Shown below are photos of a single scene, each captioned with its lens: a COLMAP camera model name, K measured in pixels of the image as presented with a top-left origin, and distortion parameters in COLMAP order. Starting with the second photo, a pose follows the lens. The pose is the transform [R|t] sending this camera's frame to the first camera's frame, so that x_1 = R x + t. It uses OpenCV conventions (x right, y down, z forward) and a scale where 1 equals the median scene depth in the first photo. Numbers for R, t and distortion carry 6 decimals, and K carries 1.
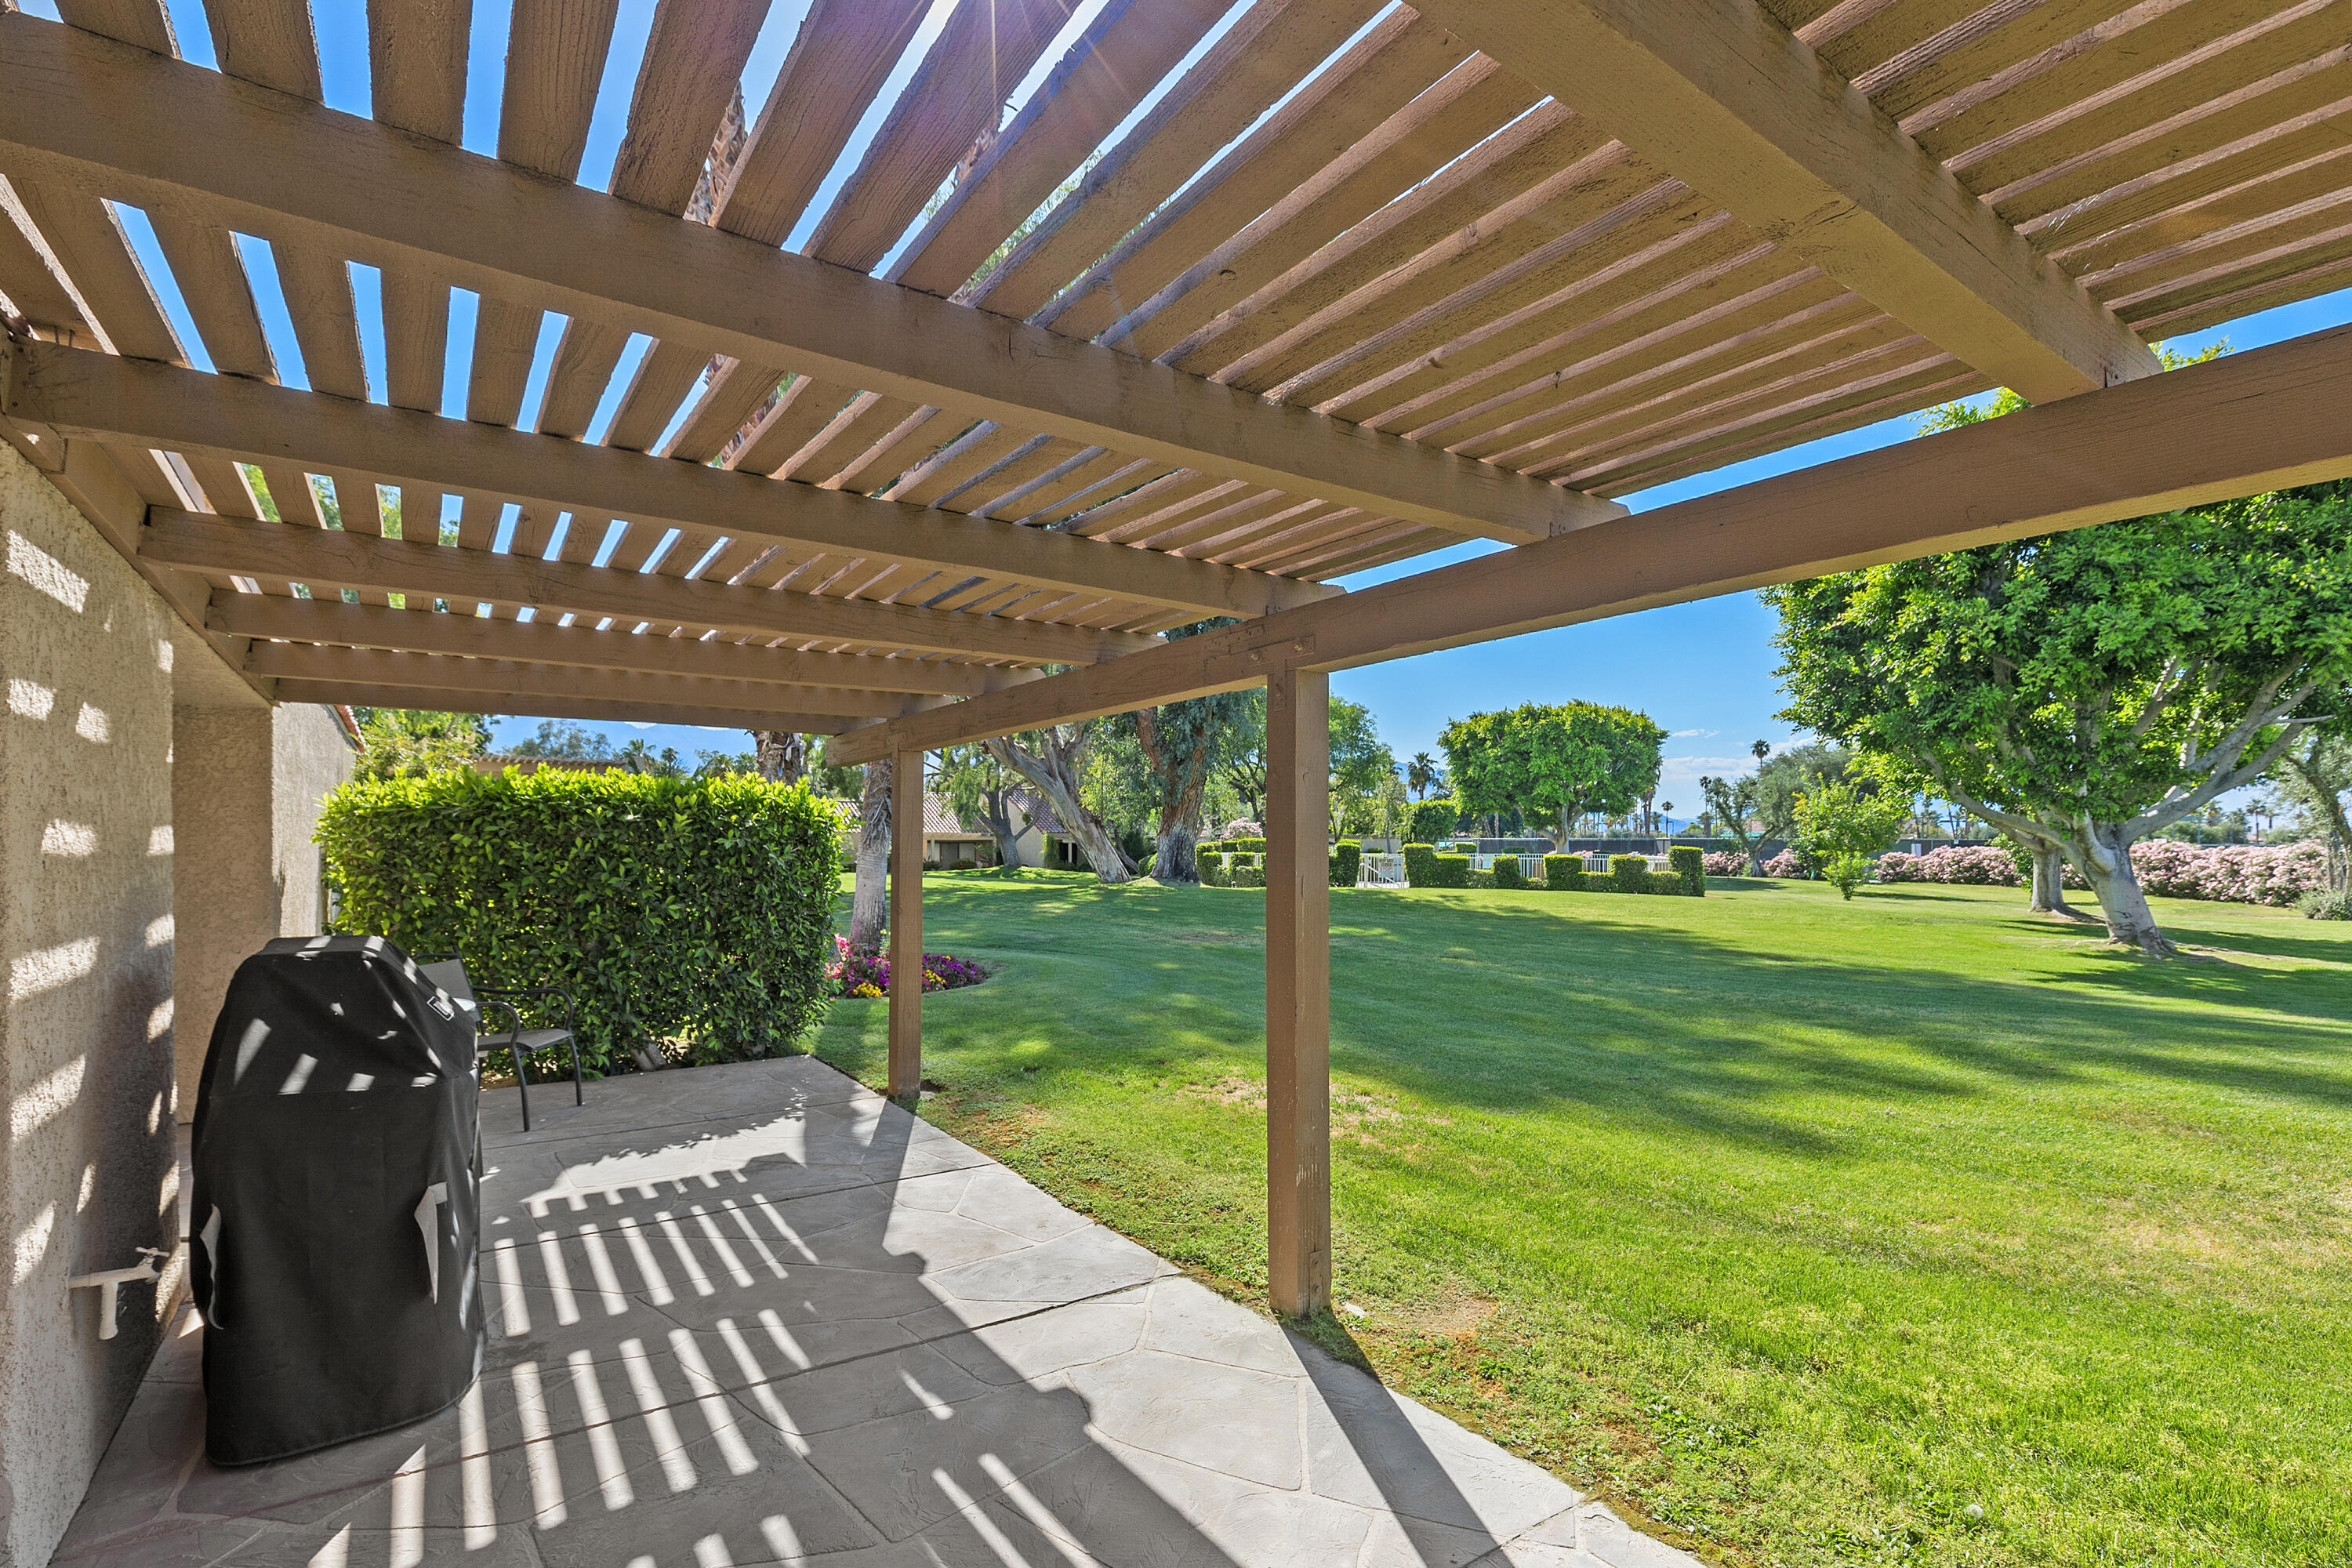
lens RADIAL K [[1083.0, 0, 1172.2], [0, 1083.0, 800.3], [0, 0, 1]] dist [0.001579, -0.001634]
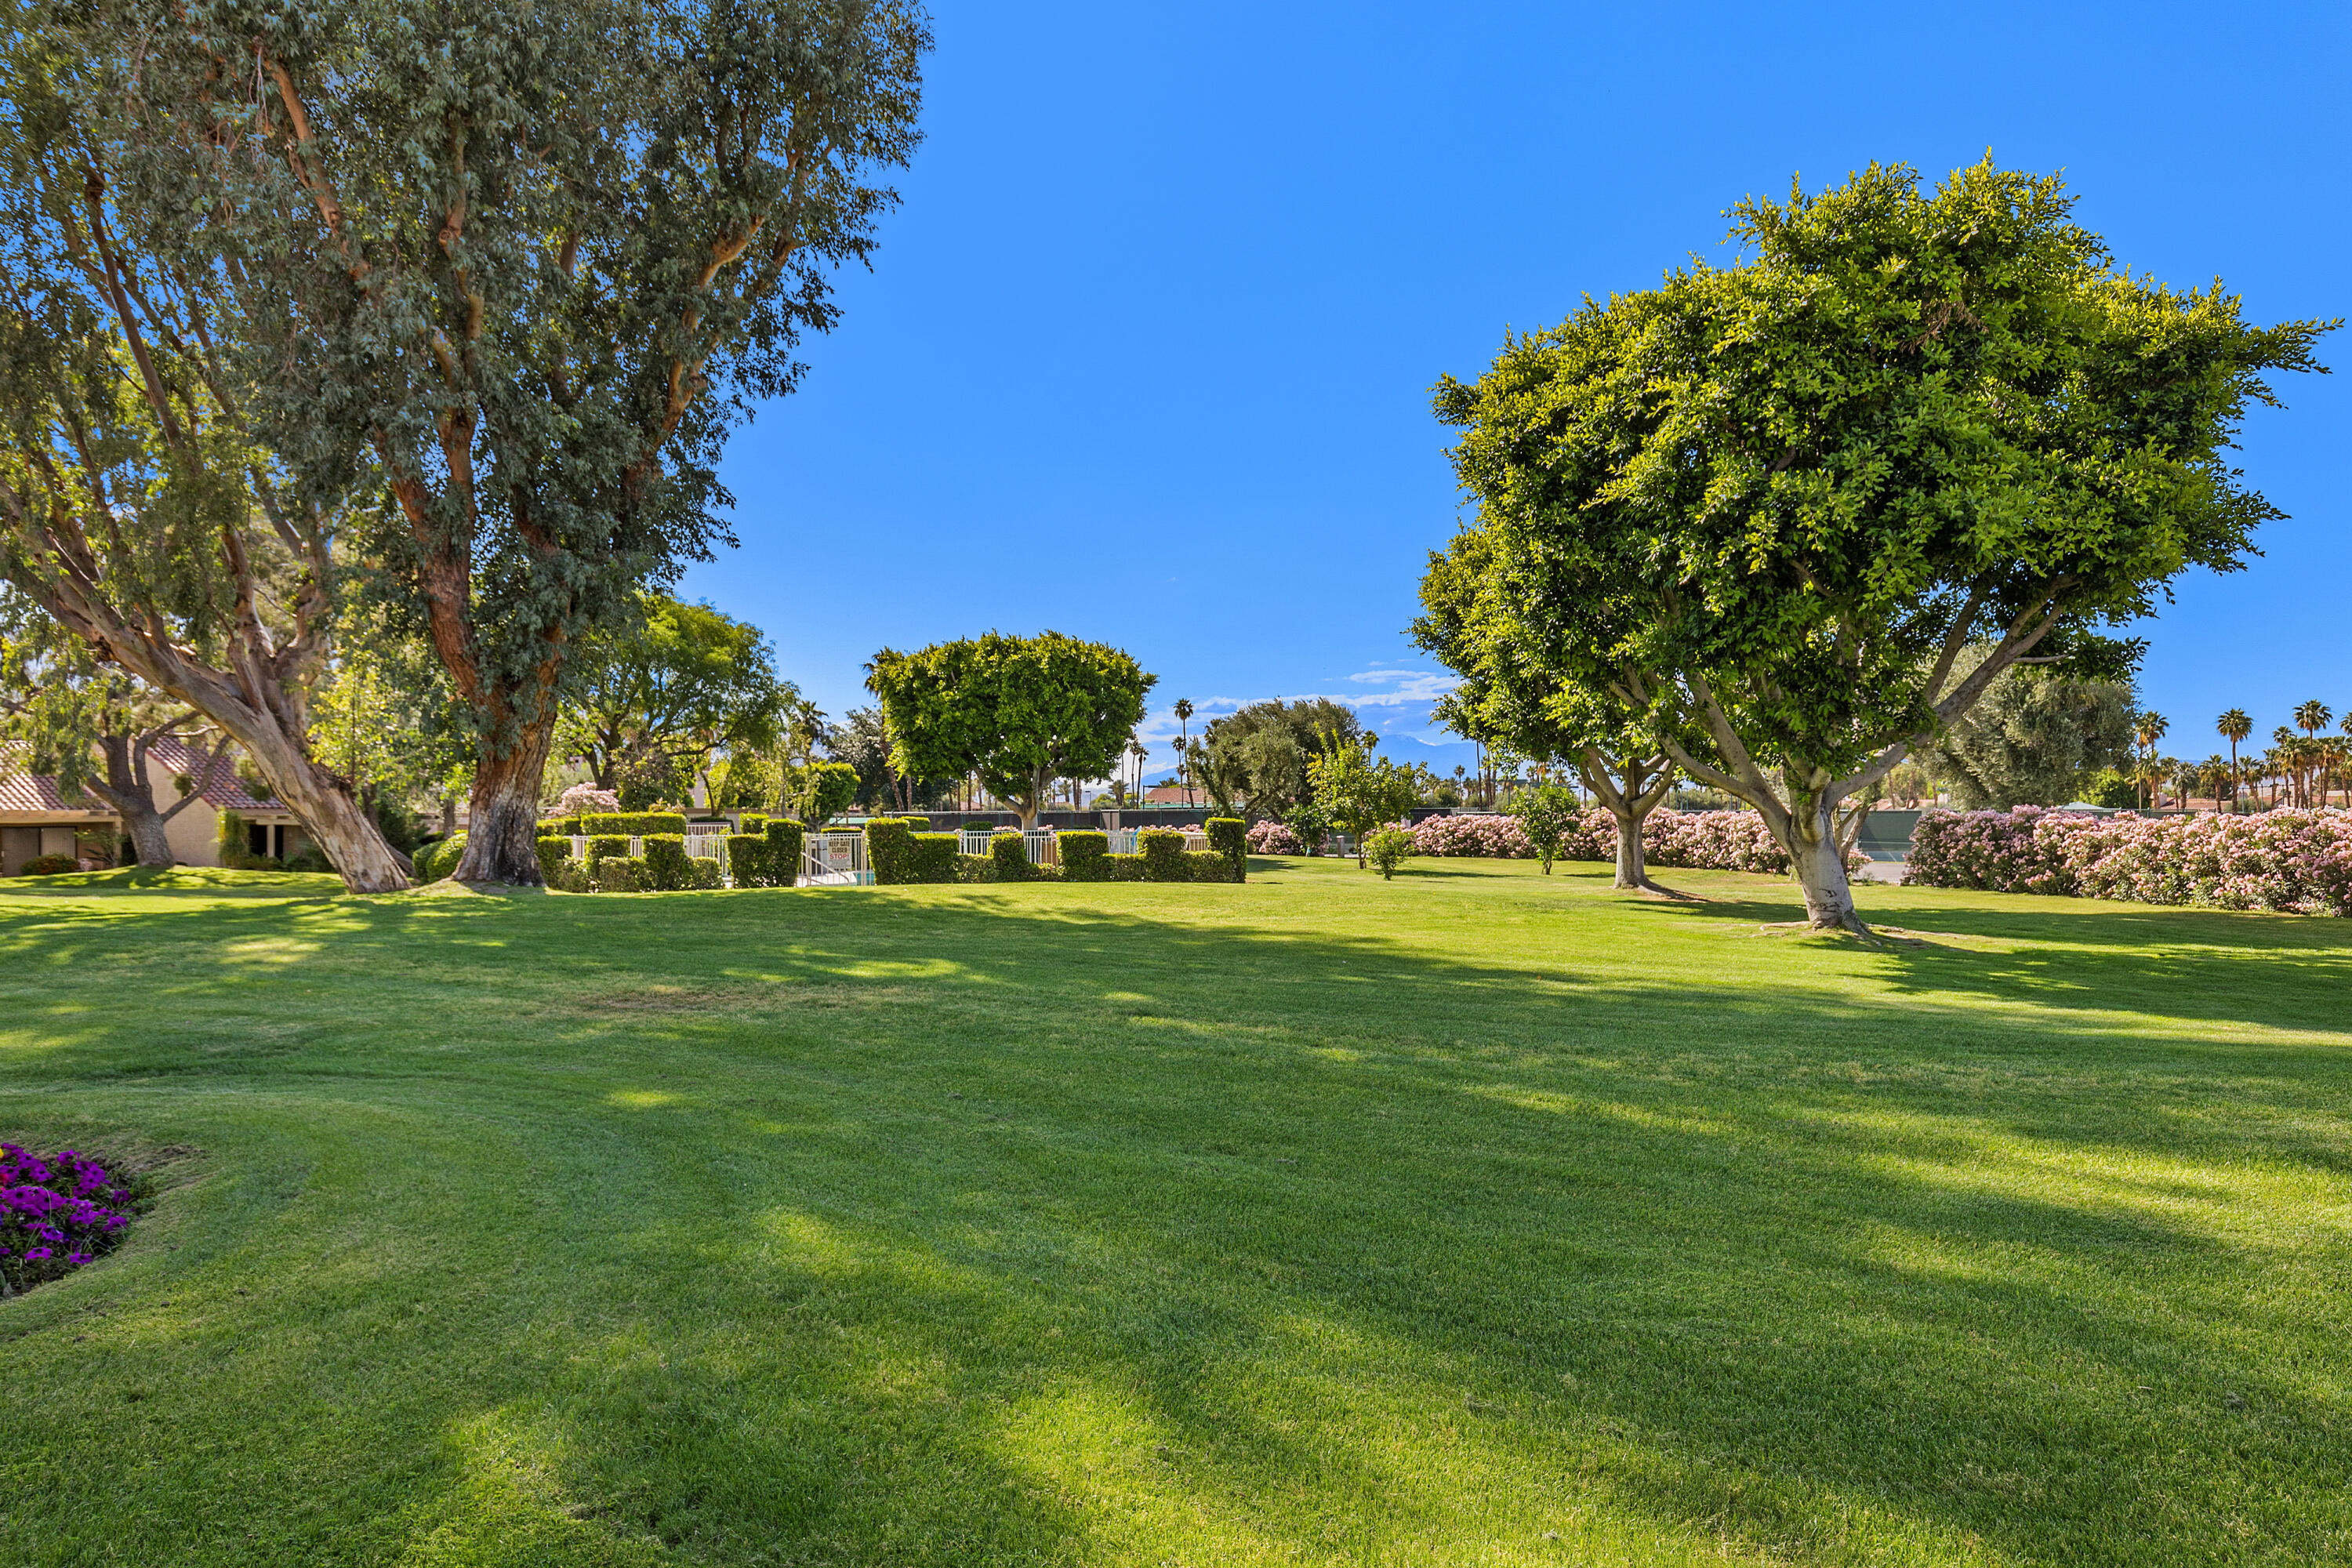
lens RADIAL K [[1369.7, 0, 1164.4], [0, 1369.7, 782.1], [0, 0, 1]] dist [-0.003603, -0.000546]
pose [[0.880736, 0.001197, 0.473606, -0.029678], [-0.006932, 0.999922, 0.010363, 0.006777], [-0.473557, -0.012410, 0.880676, 0.154748]]
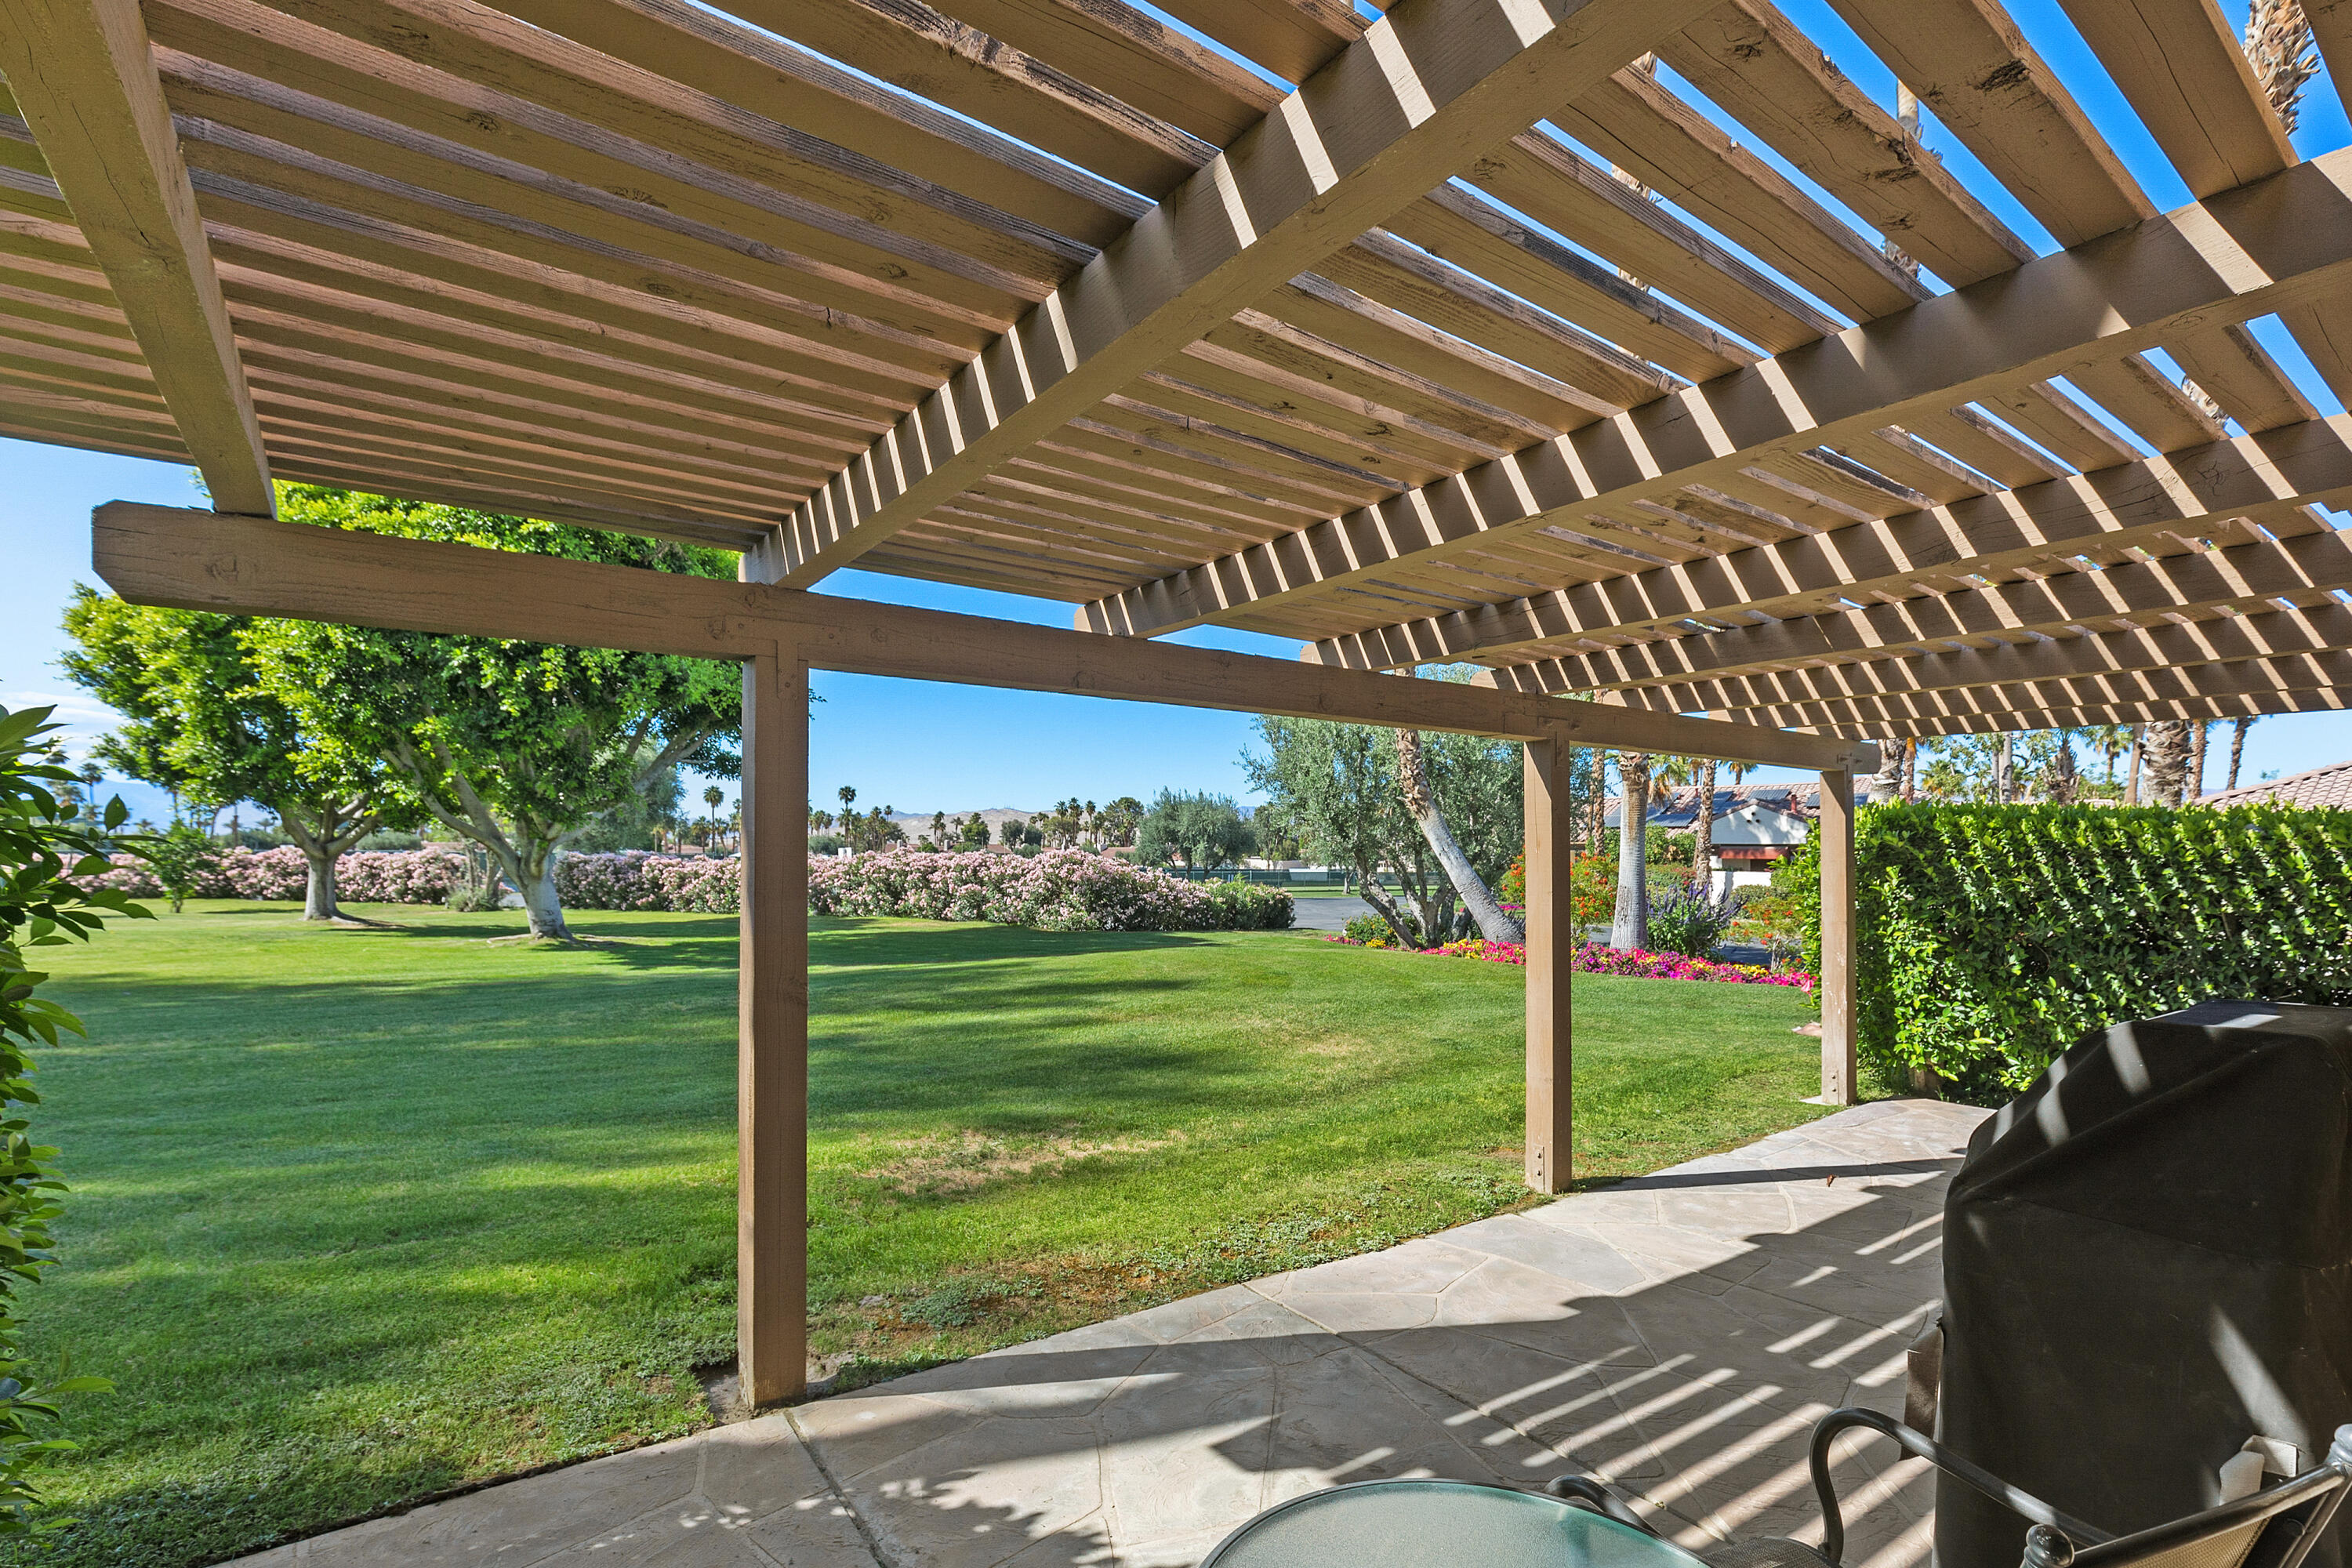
lens RADIAL K [[1083.0, 0, 1174.2], [0, 1083.0, 807.5], [0, 0, 1]] dist [0.001579, -0.001634]
pose [[0.006638, 0.037705, 0.999267, -0.136494], [-0.039436, 0.998521, -0.037414, 0.004912], [-0.999200, -0.039159, 0.008115, 0.155139]]
